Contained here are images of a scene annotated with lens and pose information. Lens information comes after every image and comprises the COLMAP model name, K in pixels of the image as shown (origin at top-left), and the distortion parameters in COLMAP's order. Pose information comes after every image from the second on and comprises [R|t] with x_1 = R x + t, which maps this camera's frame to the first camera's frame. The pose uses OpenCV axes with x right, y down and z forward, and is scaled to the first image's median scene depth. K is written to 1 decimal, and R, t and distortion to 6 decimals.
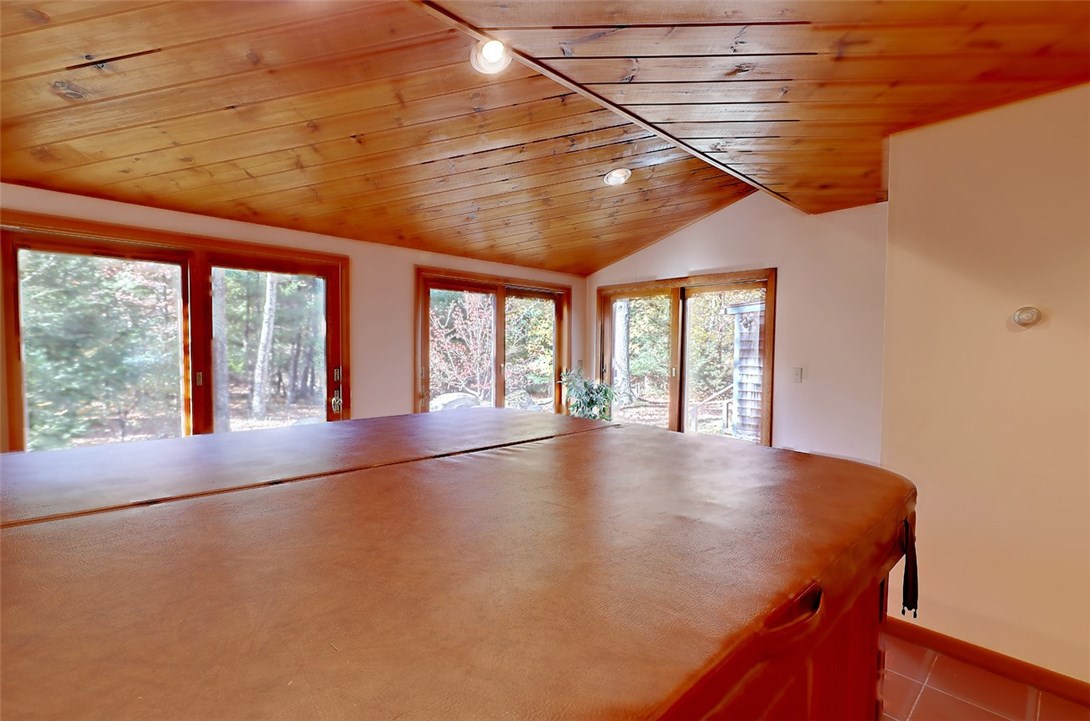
lens RADIAL K [[490.2, 0, 545.0], [0, 490.2, 360.5], [0, 0, 1]] dist [0.020212, -0.014880]
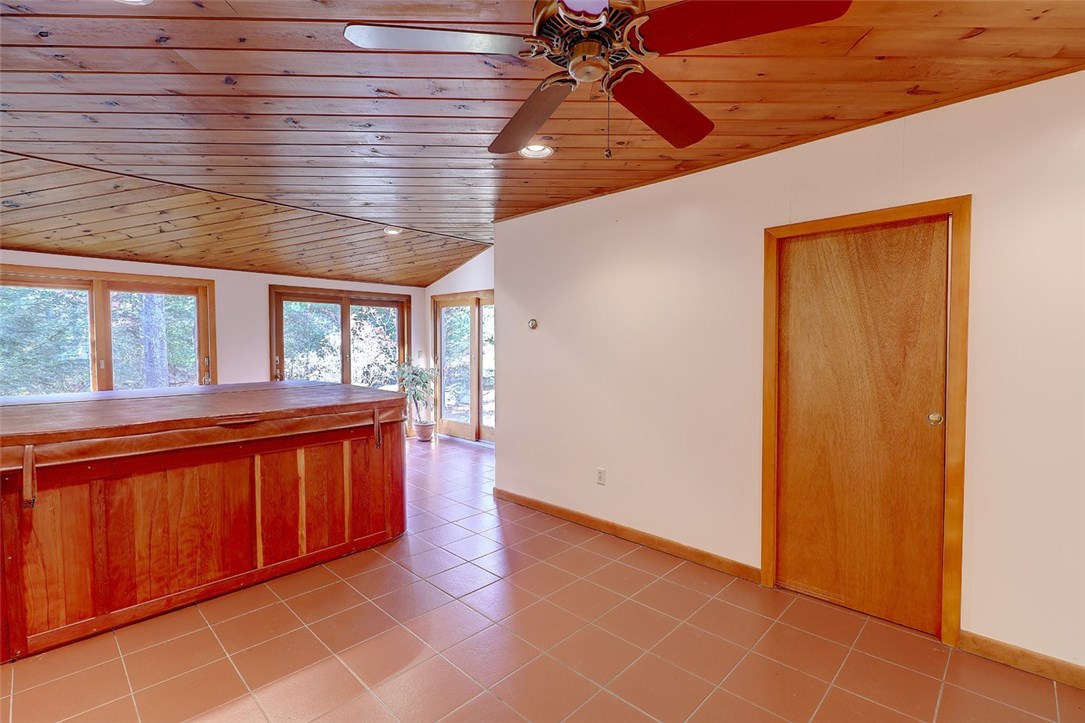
lens RADIAL K [[490.7, 0, 542.5], [0, 490.7, 361.5], [0, 0, 1]] dist [0.003446, -0.000208]
pose [[0.997947, -0.009454, 0.063348, 0.428401], [0.008611, 0.999871, 0.013557, 0.017327], [-0.063468, -0.012984, 0.997899, -0.466830]]
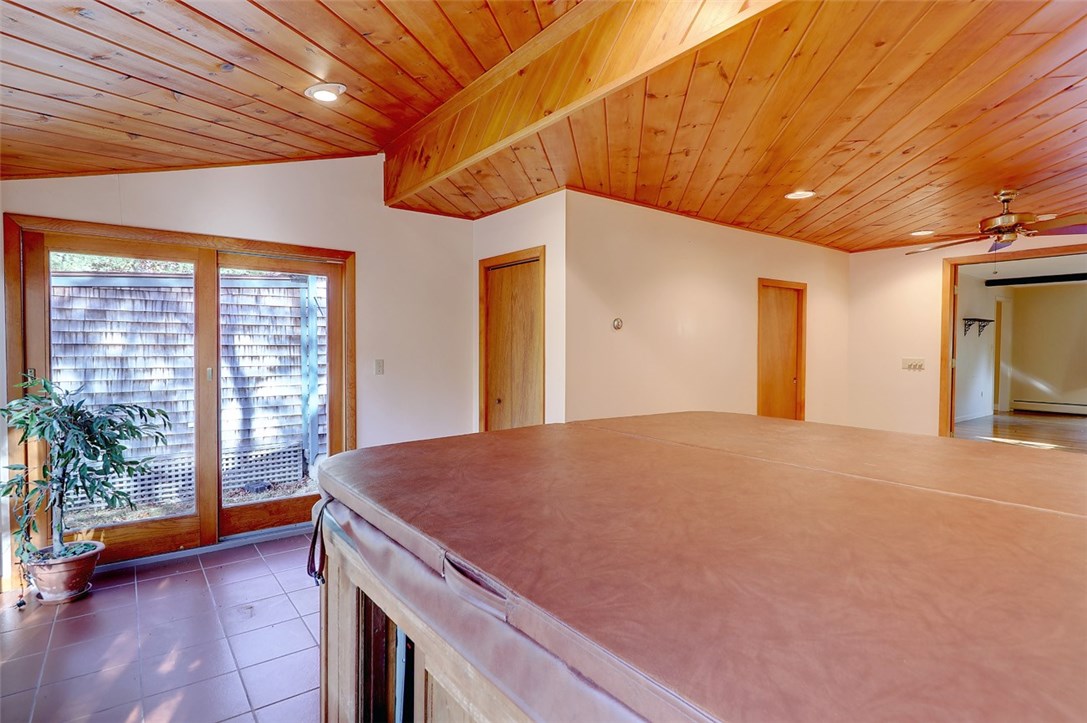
lens RADIAL K [[556.9, 0, 543.5], [0, 556.9, 361.5], [0, 0, 1]] dist [0.002768, 0.000387]
pose [[0.099764, -0.041578, 0.994142, -0.541697], [0.019188, 0.999021, 0.039856, -0.018910], [-0.994826, 0.015099, 0.100465, 0.545865]]
